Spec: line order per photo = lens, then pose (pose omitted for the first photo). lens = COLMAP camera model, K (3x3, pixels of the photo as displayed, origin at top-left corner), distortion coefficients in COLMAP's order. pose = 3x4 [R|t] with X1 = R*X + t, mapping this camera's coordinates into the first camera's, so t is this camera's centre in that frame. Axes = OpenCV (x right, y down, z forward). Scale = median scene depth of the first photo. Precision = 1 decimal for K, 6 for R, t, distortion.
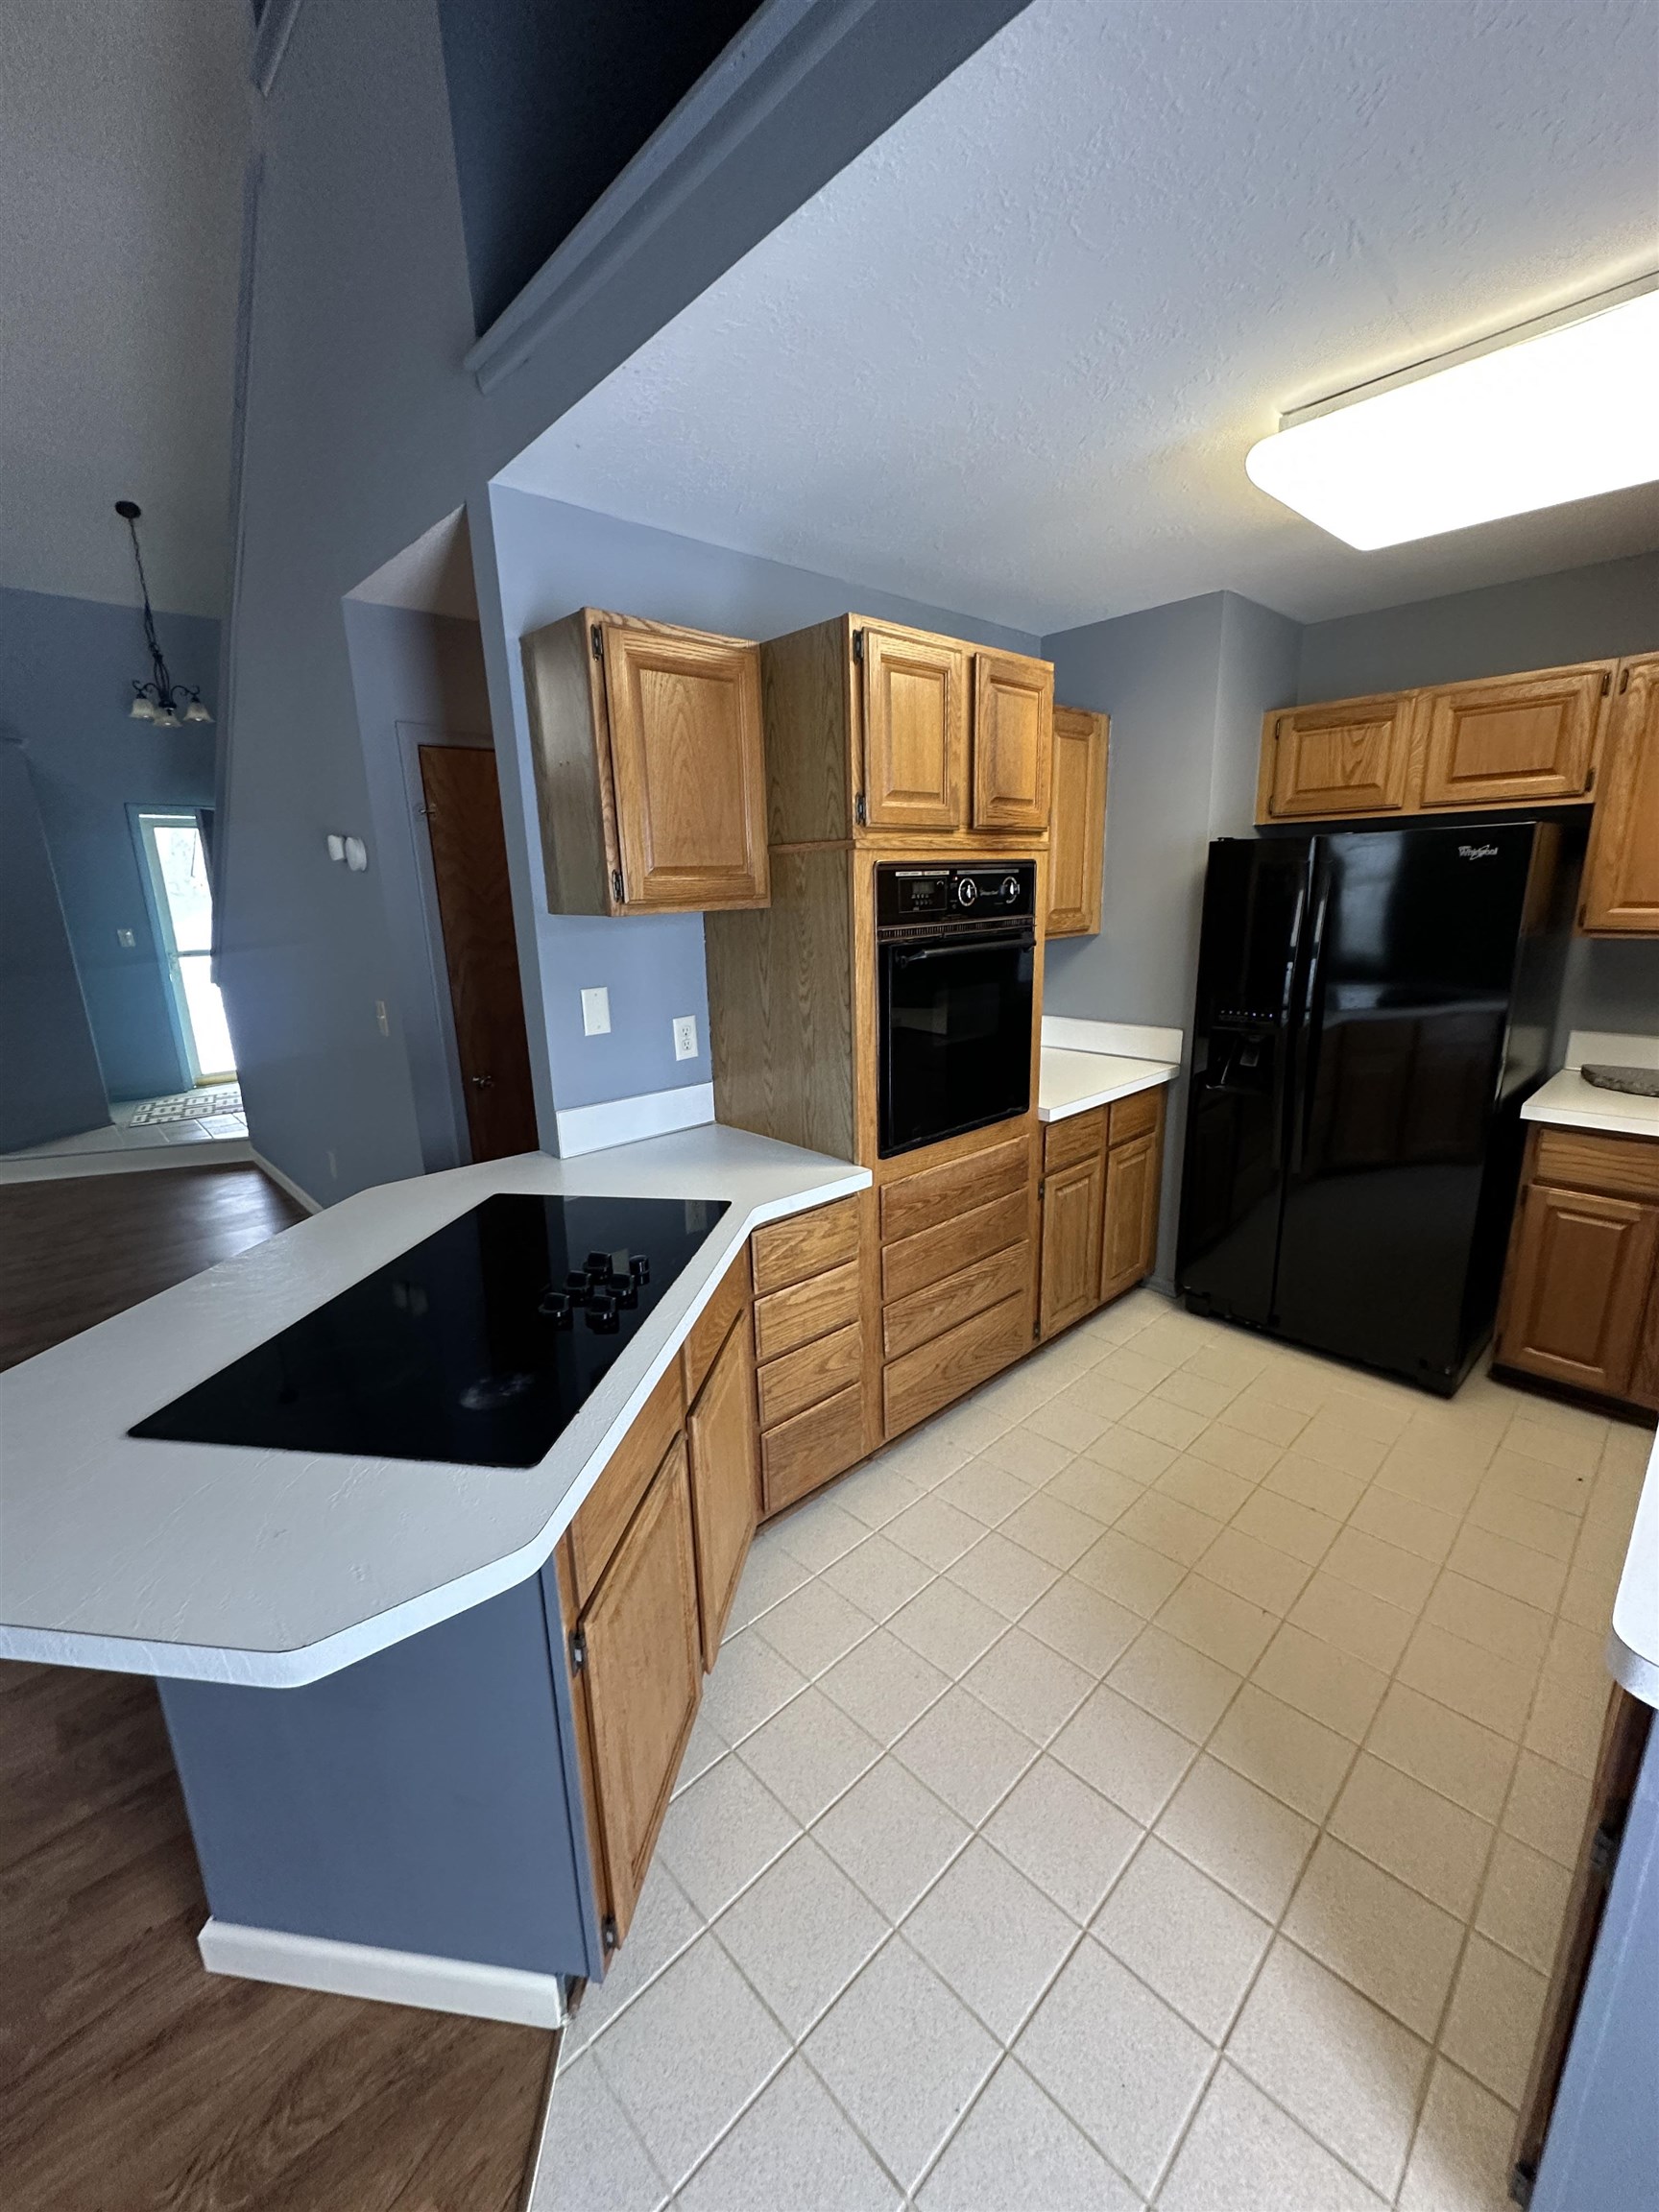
lens RADIAL K [[886.0, 0, 829.5], [0, 886.0, 1106.0], [0, 0, 1]] dist [-0.000970, -0.000103]
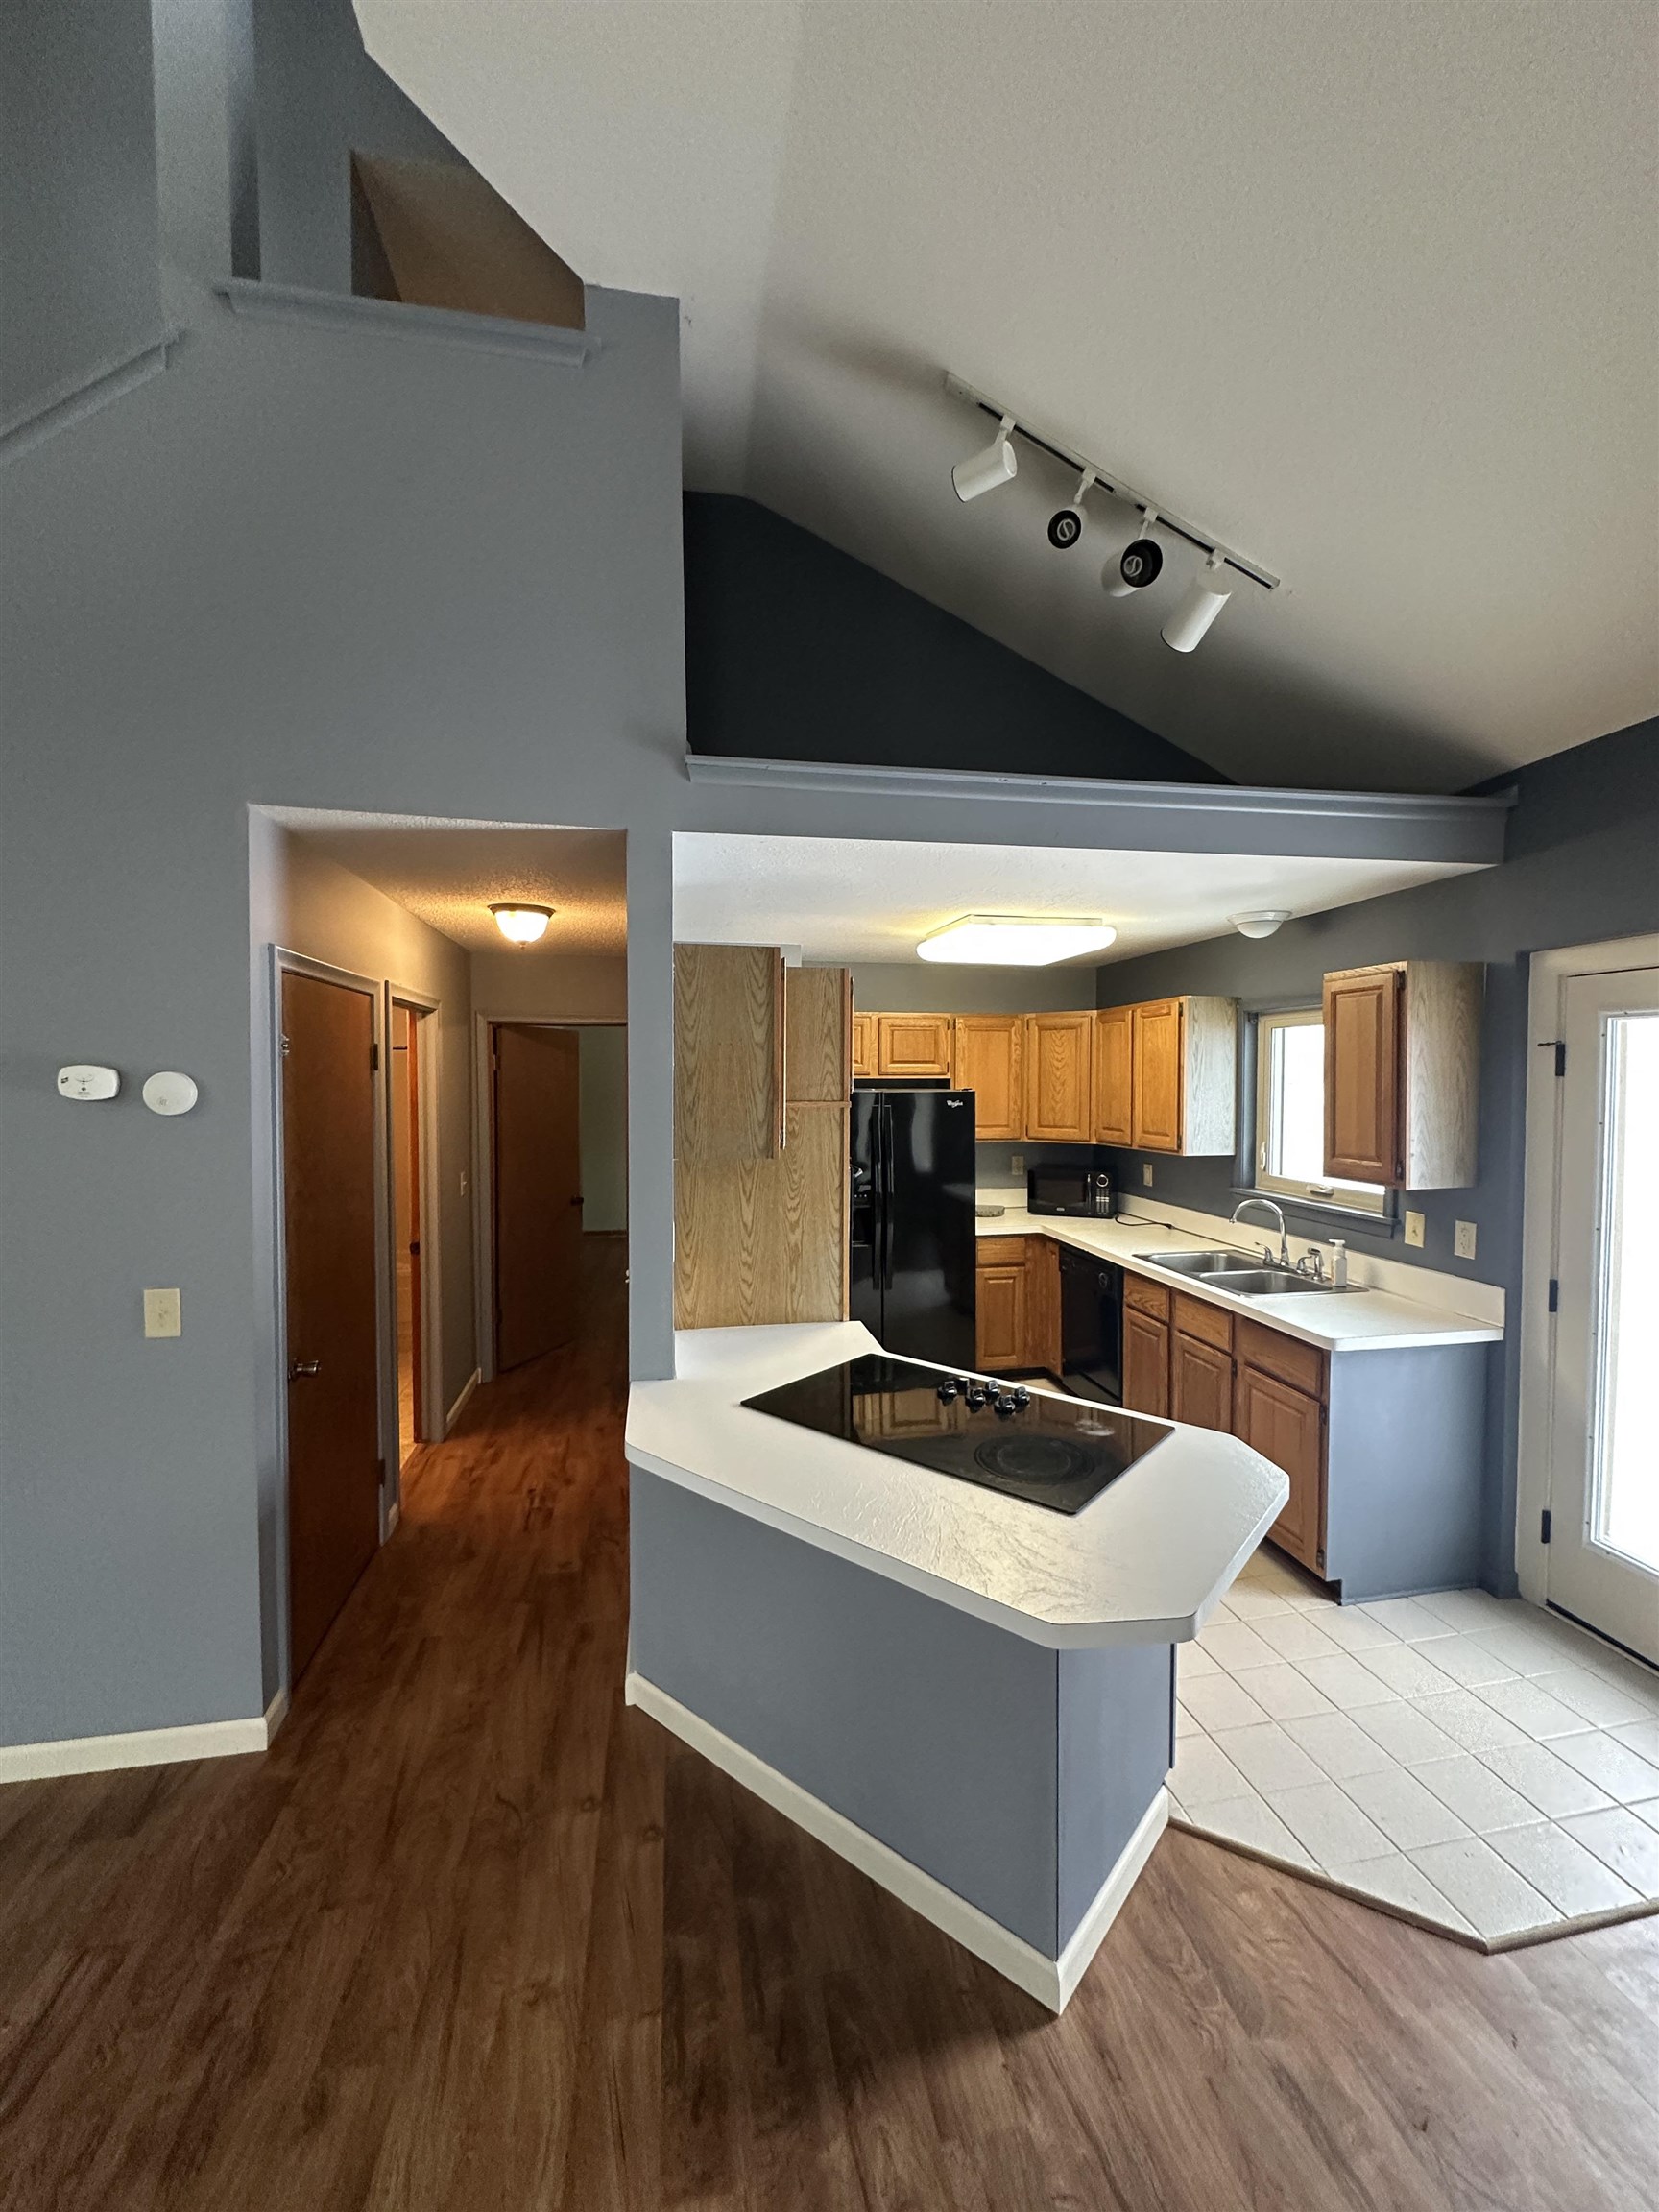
lens RADIAL K [[881.7, 0, 829.5], [0, 881.7, 1106.0], [0, 0, 1]] dist [0.001046, 0.000009]
pose [[0.534690, -0.003349, 0.845041, -1.198231], [0.191786, 0.974379, -0.117489, -0.110395], [-0.822997, 0.224887, 0.521633, 0.210815]]
